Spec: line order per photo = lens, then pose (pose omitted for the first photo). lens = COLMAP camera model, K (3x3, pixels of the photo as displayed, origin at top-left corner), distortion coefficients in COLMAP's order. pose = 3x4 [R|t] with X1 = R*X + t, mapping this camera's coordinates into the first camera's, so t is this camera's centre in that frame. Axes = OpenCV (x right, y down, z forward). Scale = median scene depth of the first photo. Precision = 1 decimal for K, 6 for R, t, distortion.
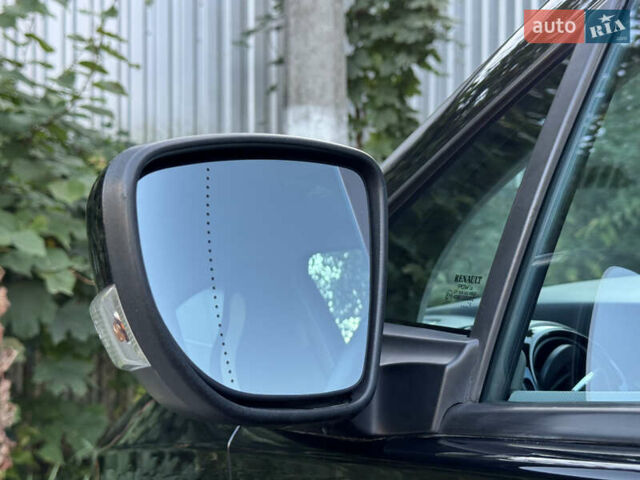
lens RADIAL K [[925.3, 0, 320.0], [0, 925.3, 240.0], [0, 0, 1]] dist [0.189298, -0.498401]
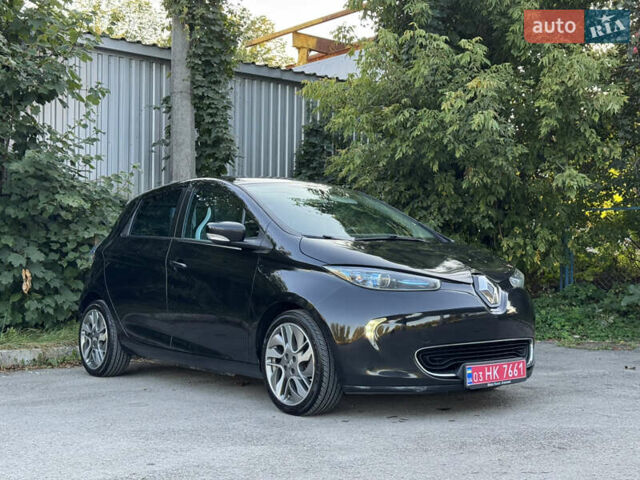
lens RADIAL K [[925.3, 0, 320.0], [0, 925.3, 240.0], [0, 0, 1]] dist [0.189298, -0.498401]
pose [[0.986503, 0.008923, 0.163501, -0.049159], [-0.010806, 0.999885, 0.010630, -0.012380], [-0.163388, -0.012253, 0.986486, -1.531191]]
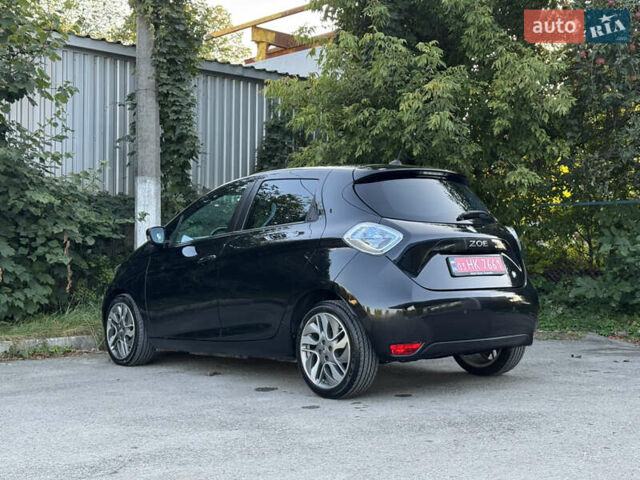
lens RADIAL K [[925.3, 0, 320.0], [0, 925.3, 240.0], [0, 0, 1]] dist [0.189298, -0.498401]
pose [[0.977657, 0.008337, 0.210043, -0.078882], [-0.012750, 0.999725, 0.019662, -0.022682], [-0.209822, -0.021901, 0.977494, -1.606195]]
